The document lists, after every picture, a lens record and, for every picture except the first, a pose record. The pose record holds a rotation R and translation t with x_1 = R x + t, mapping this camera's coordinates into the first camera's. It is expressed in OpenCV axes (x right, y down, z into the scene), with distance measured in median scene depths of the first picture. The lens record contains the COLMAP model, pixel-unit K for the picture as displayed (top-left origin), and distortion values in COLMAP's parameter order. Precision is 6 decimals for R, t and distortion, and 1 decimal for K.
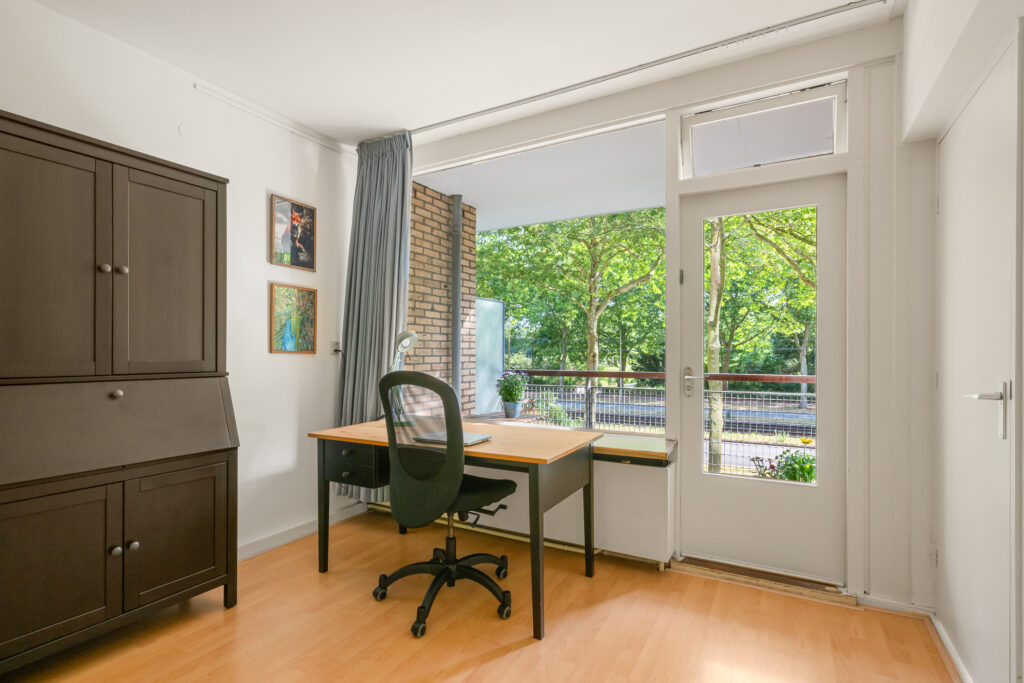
lens RADIAL K [[501.6, 0, 512.0], [0, 501.6, 341.5], [0, 0, 1]] dist [-0.001219, 0.000017]
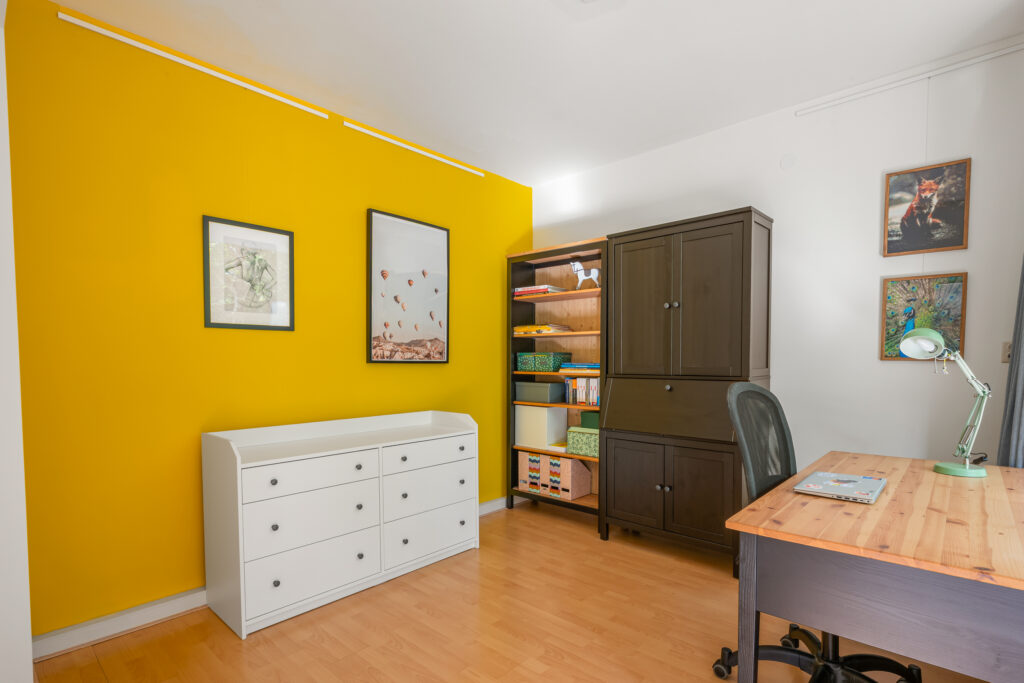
lens RADIAL K [[502.1, 0, 511.9], [0, 502.1, 367.8], [0, 0, 1]] dist [0.001302, 0.000273]
pose [[-0.227568, 0.012966, -0.973676, 0.388451], [0.029639, 0.999540, 0.006383, 0.009002], [0.973311, -0.027406, -0.227848, 0.430039]]
